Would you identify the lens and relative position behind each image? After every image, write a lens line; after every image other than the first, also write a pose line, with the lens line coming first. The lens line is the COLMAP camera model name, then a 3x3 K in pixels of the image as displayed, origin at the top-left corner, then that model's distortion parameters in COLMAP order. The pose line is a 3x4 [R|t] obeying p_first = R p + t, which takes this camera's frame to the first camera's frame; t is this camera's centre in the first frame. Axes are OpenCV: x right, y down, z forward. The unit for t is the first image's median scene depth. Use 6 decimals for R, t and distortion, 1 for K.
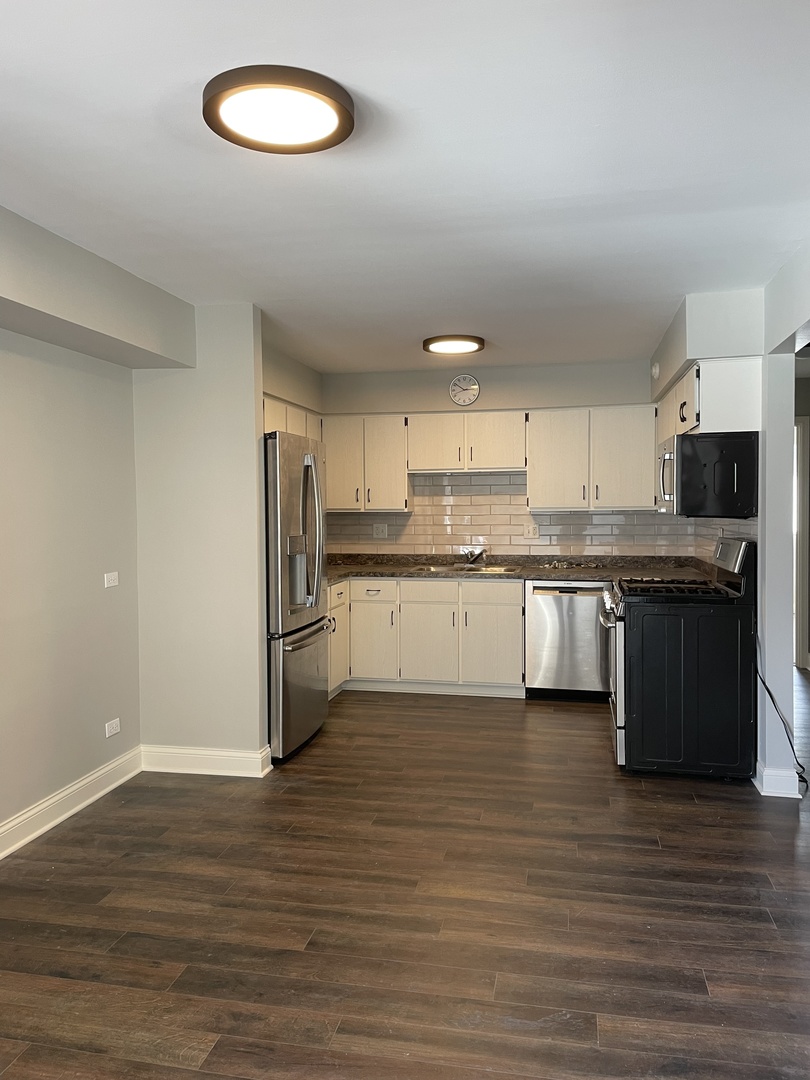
lens RADIAL K [[818.1, 0, 403.0], [0, 818.1, 538.0], [0, 0, 1]] dist [0.052984, -0.039494]
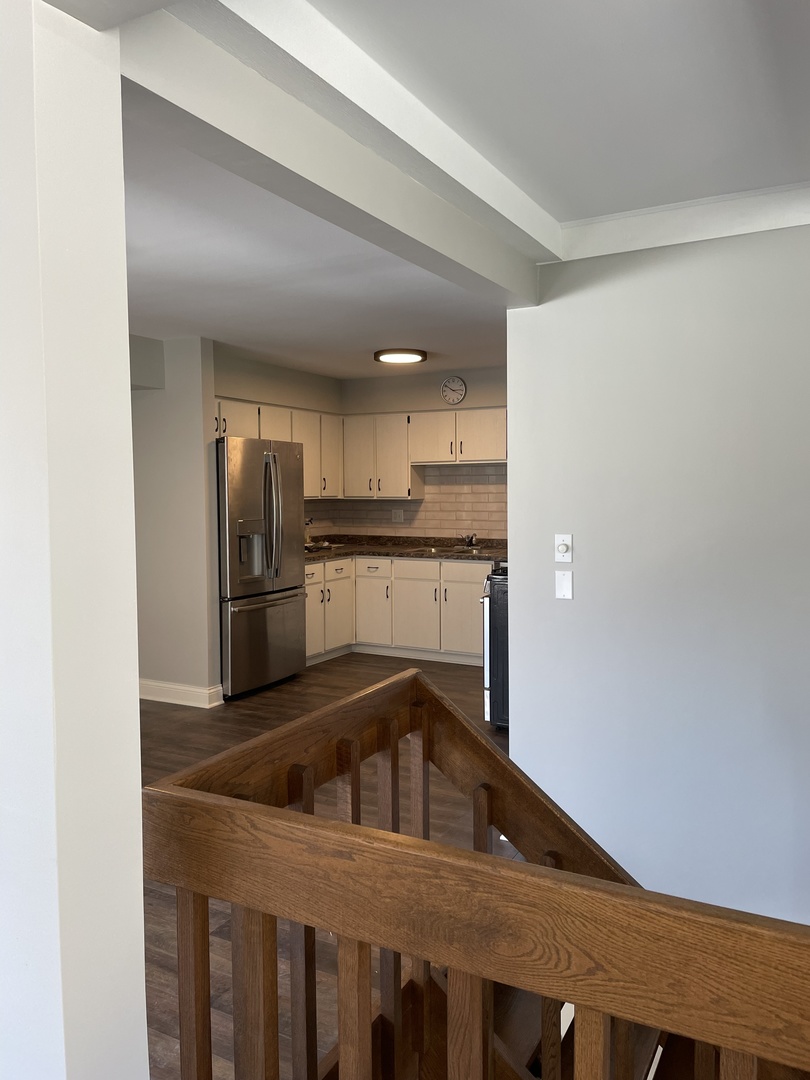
lens RADIAL K [[818.1, 0, 411.1], [0, 818.1, 538.1], [0, 0, 1]] dist [0.052984, -0.039494]
pose [[0.952829, 0.013859, -0.303192, 0.363690], [-0.008087, 0.999762, 0.020284, -0.001349], [0.303401, -0.016875, 0.952714, -0.083339]]
